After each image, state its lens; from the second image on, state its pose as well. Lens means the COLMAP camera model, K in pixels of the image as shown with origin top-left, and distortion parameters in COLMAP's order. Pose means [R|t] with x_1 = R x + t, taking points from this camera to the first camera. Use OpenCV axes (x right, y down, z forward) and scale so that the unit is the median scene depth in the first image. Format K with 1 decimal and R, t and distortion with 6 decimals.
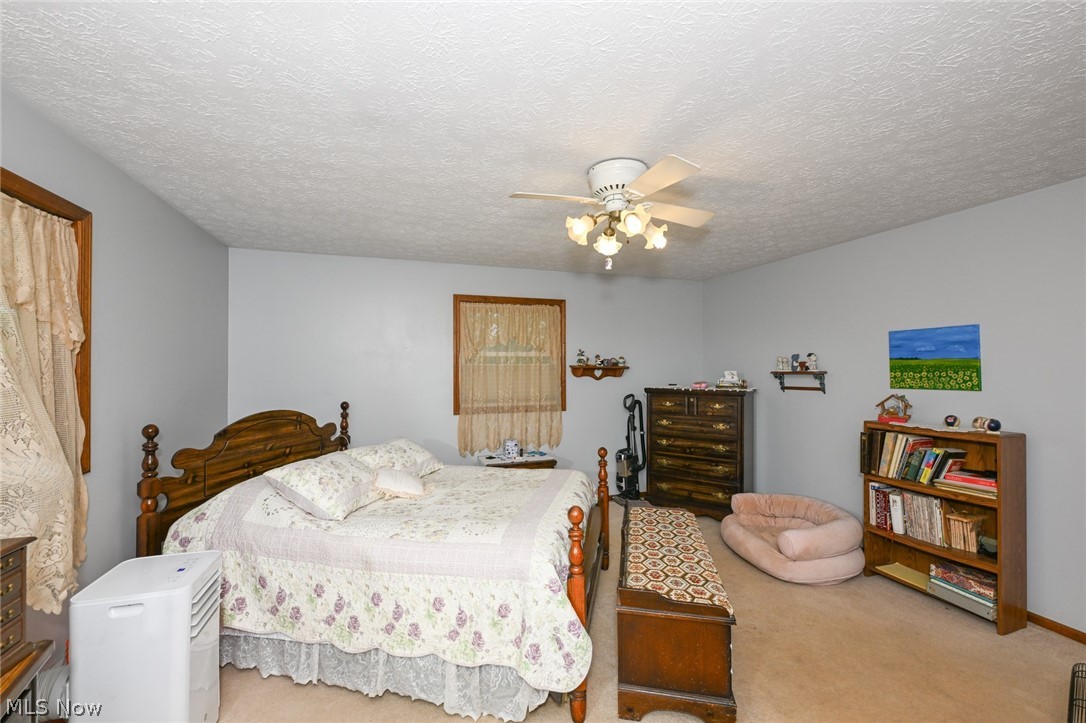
lens RADIAL K [[434.7, 0, 543.0], [0, 434.7, 361.5], [0, 0, 1]] dist [-0.001510, -0.000026]
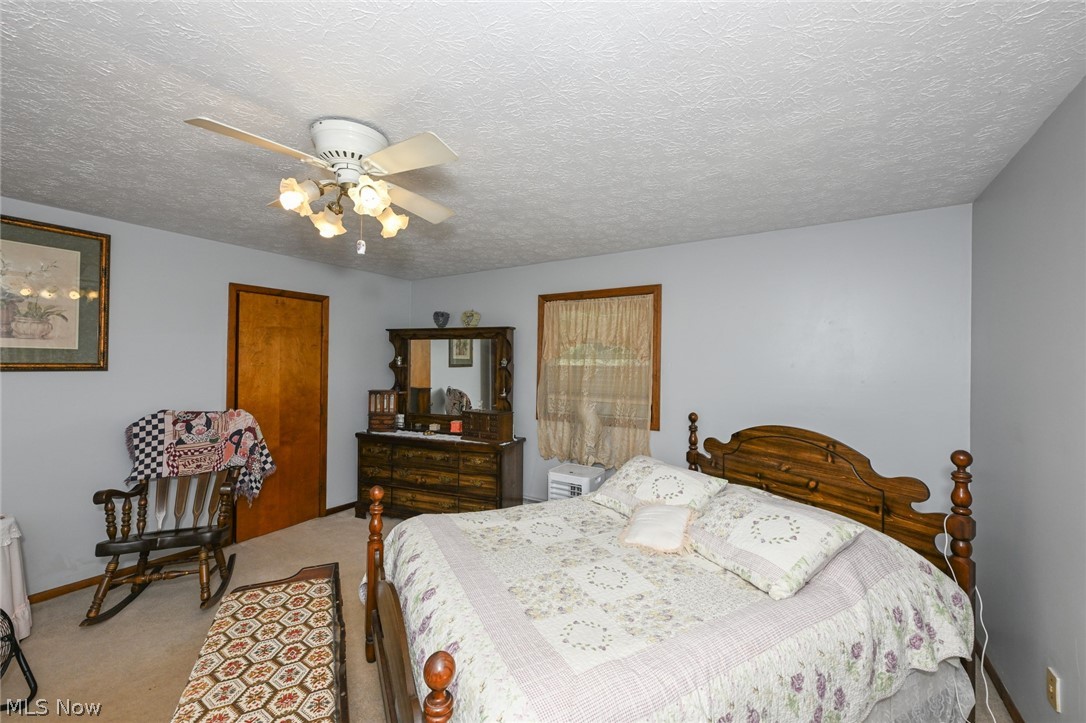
lens RADIAL K [[434.7, 0, 543.0], [0, 434.7, 361.5], [0, 0, 1]] dist [-0.001510, -0.000026]
pose [[-0.782215, -0.014650, -0.622837, 0.291387], [-0.004917, 0.999838, -0.017343, 0.001699], [0.622990, -0.010503, -0.782160, 1.375274]]
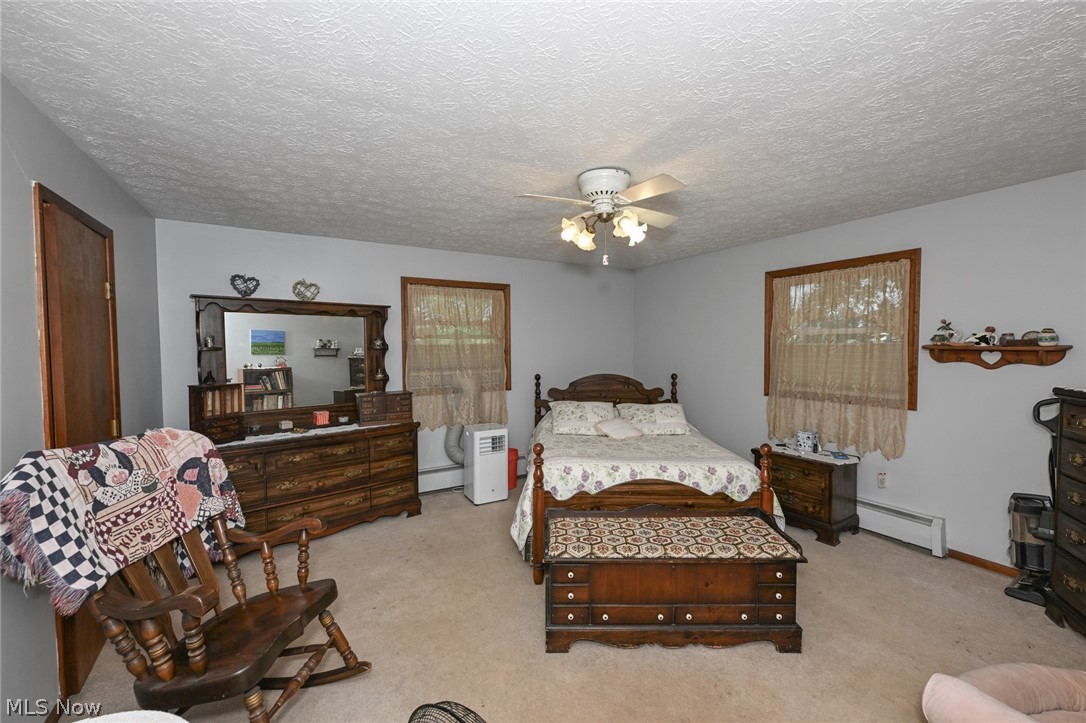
lens RADIAL K [[434.7, 0, 543.0], [0, 434.7, 361.5], [0, 0, 1]] dist [-0.001510, -0.000026]
pose [[0.204074, 0.036020, -0.978293, 0.933498], [0.017551, 0.999028, 0.040444, -0.004229], [0.978798, -0.025424, 0.203243, 0.440651]]
